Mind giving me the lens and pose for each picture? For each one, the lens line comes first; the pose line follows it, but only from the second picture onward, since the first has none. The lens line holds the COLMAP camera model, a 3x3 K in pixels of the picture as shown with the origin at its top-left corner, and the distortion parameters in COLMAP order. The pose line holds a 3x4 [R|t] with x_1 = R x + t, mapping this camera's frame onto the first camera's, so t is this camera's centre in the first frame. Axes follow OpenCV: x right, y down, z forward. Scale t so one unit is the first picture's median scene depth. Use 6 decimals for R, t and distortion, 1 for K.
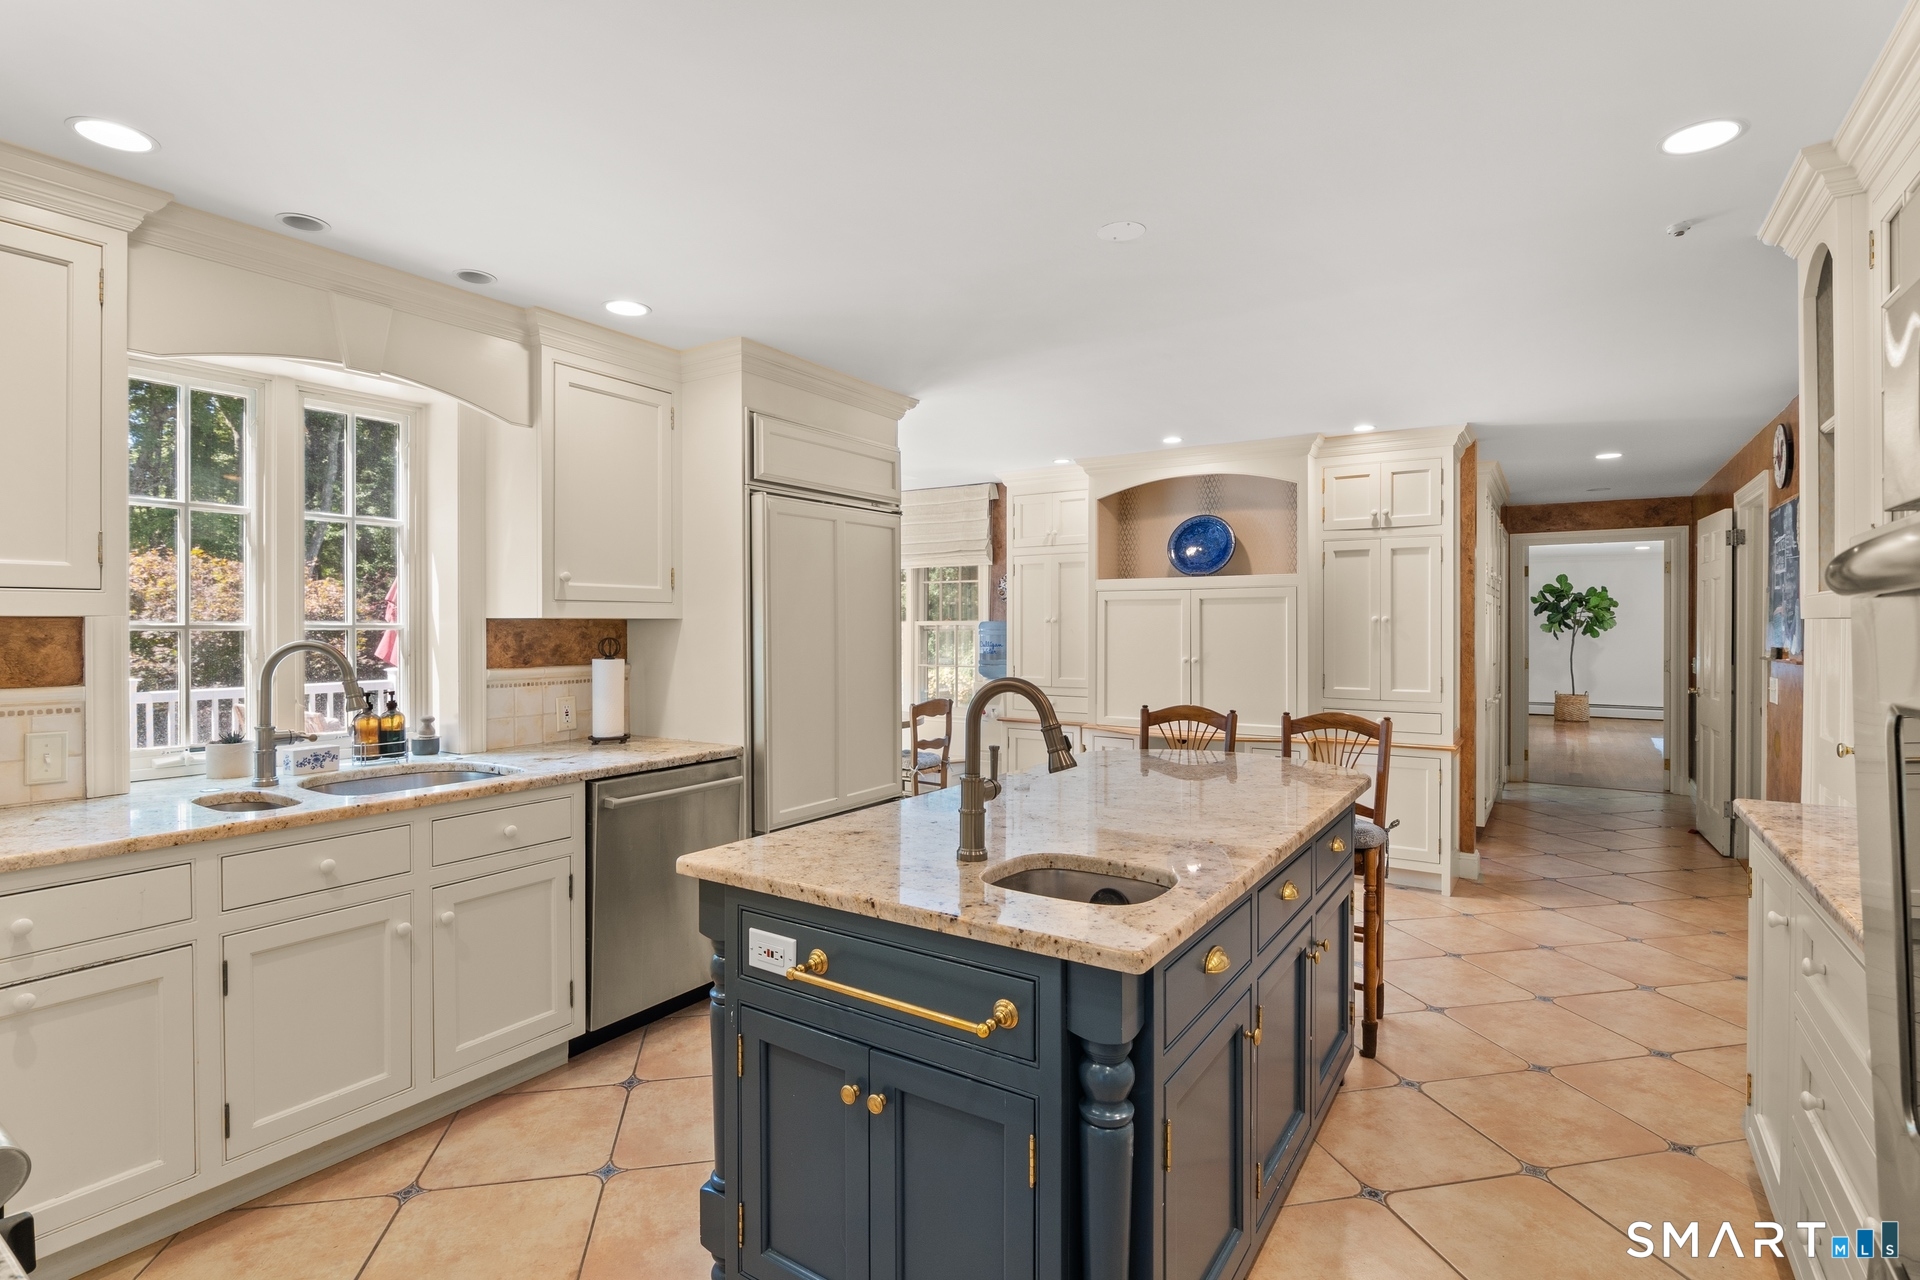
lens RADIAL K [[926.7, 0, 960.0], [0, 926.7, 640.0], [0, 0, 1]] dist [-0.003432, -0.000359]
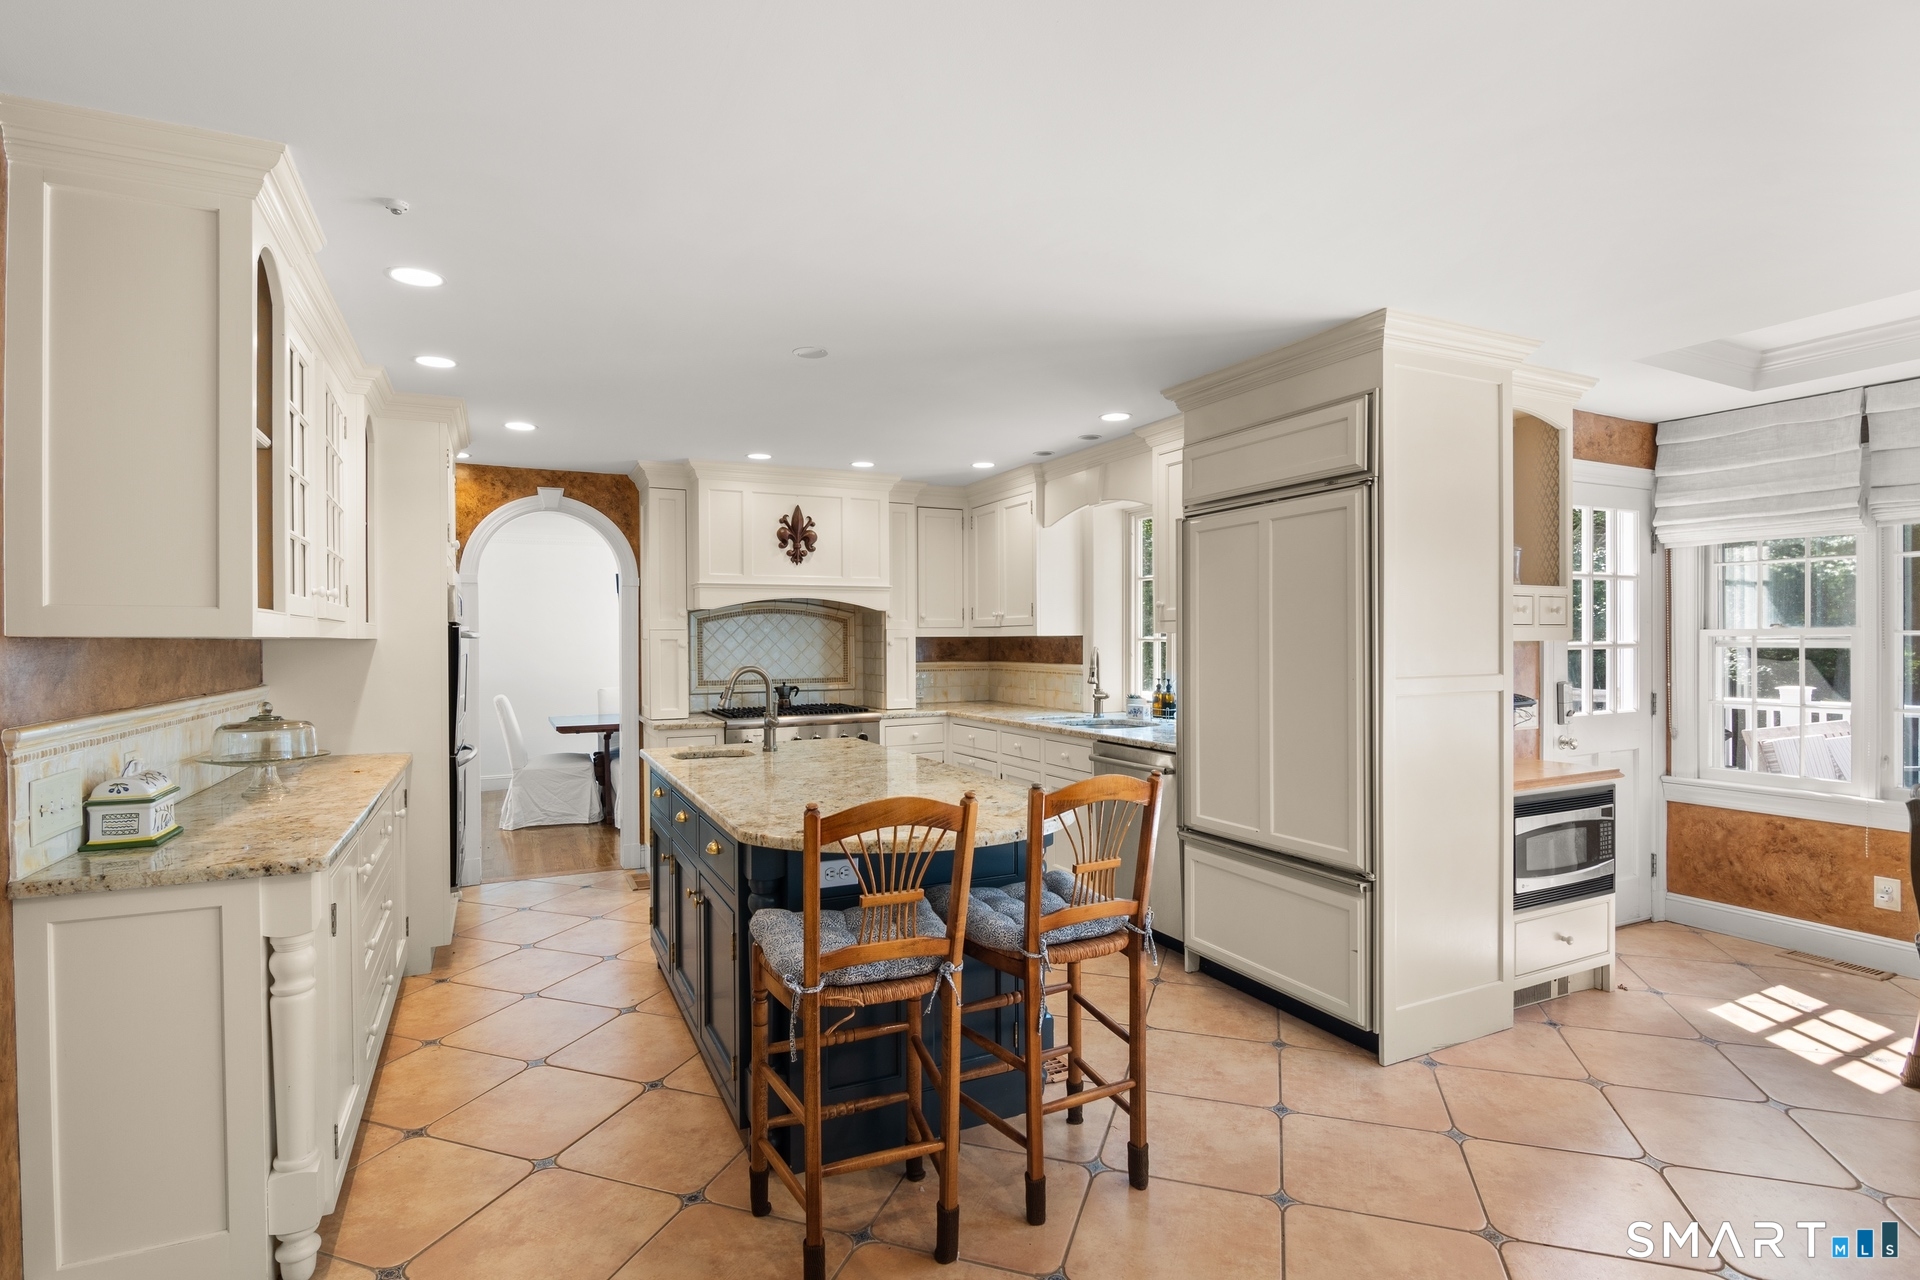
lens RADIAL K [[946.3, 0, 954.0], [0, 946.3, 659.9], [0, 0, 1]] dist [-0.005369, -0.001800]
pose [[-0.516986, 0.021523, -0.855724, 1.057492], [-0.008277, 0.999511, 0.030140, -0.026830], [0.855954, 0.022665, -0.516555, 1.594531]]
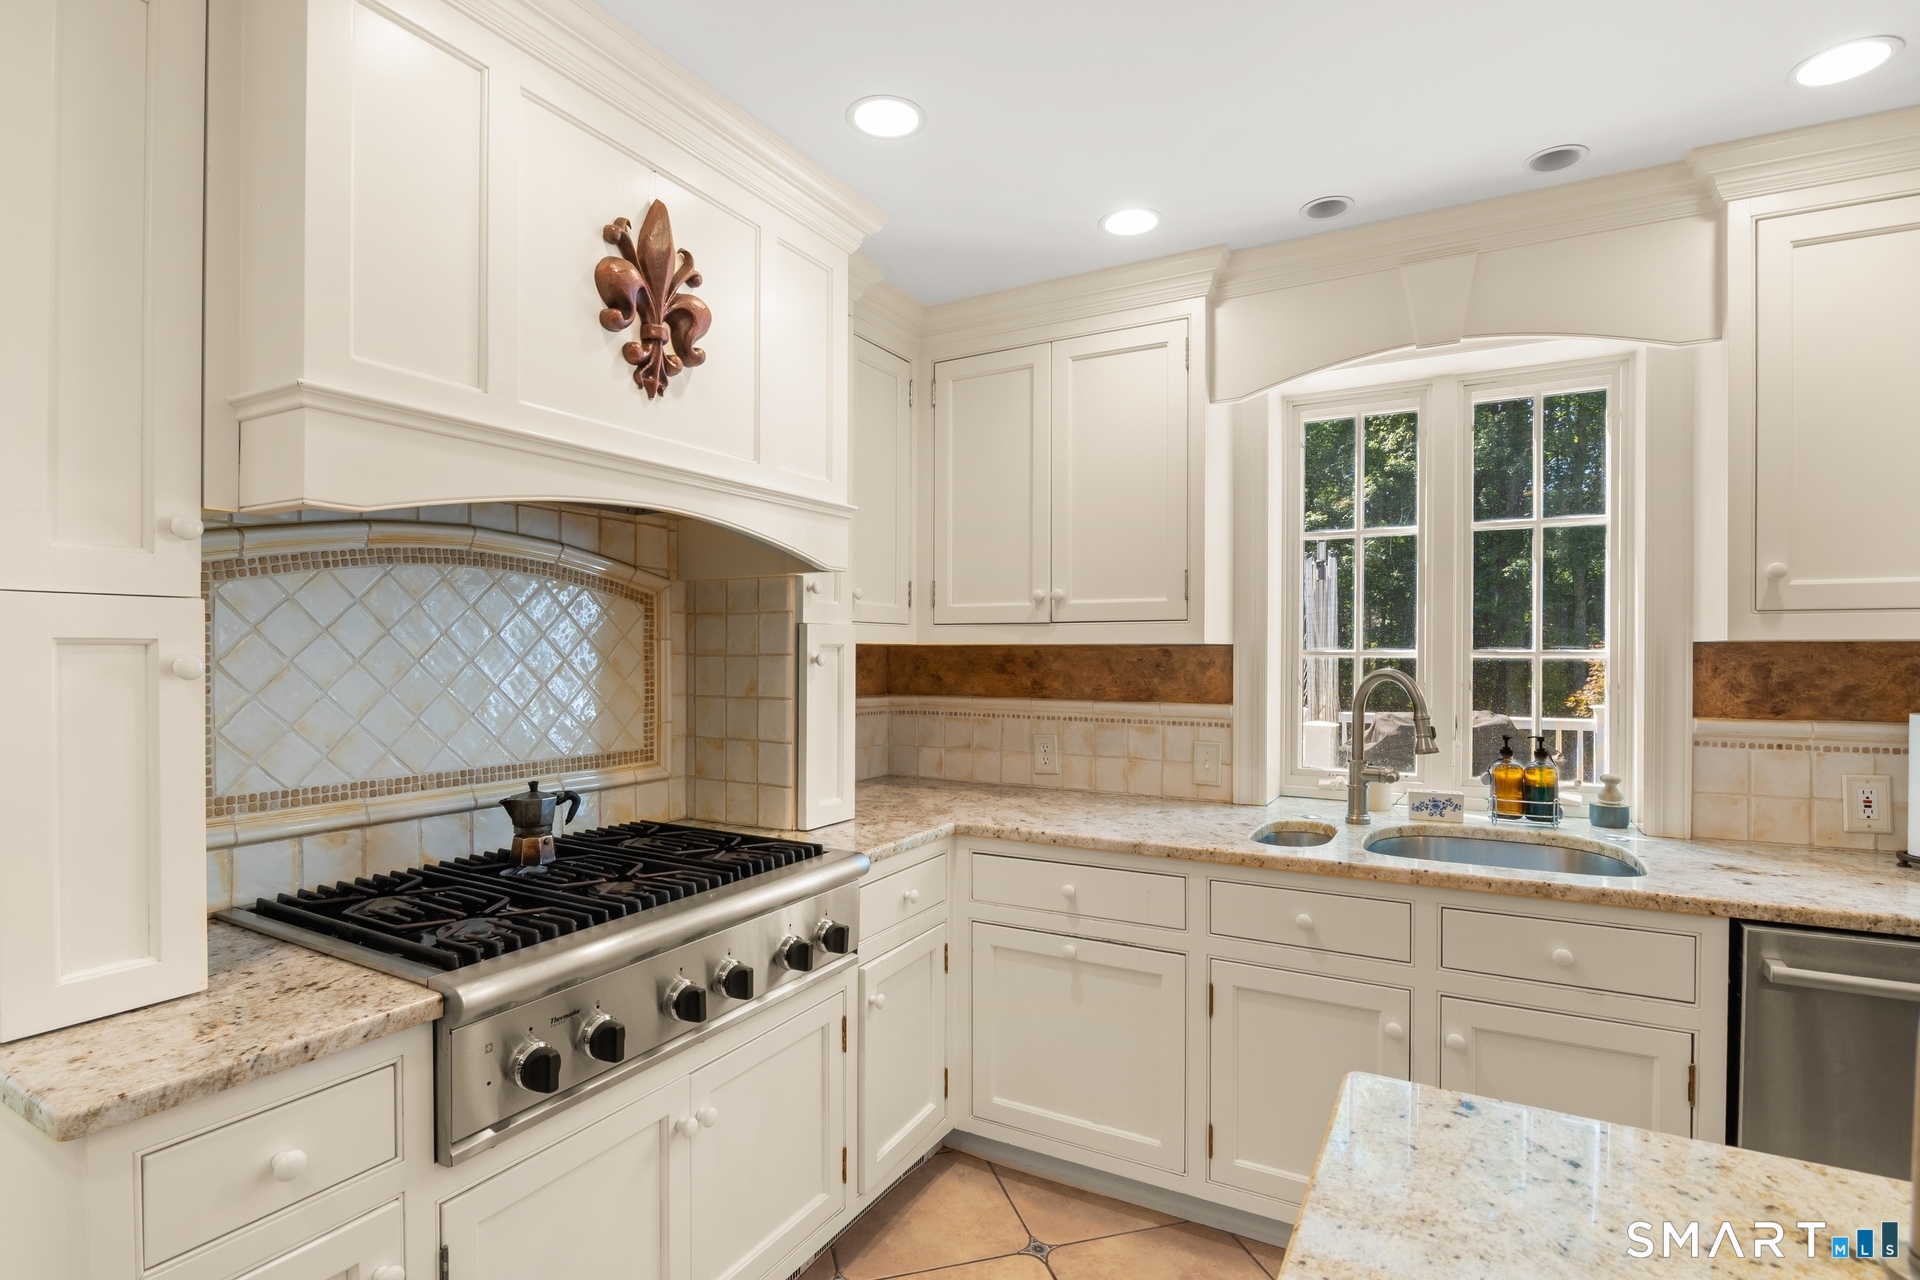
lens RADIAL K [[946.3, 0, 954.0], [0, 946.3, 659.9], [0, 0, 1]] dist [-0.005369, -0.001800]
pose [[0.061982, 0.008286, -0.998043, 0.157636], [-0.017741, 0.999817, 0.007199, -0.006516], [0.997920, 0.017260, 0.062118, 0.468784]]
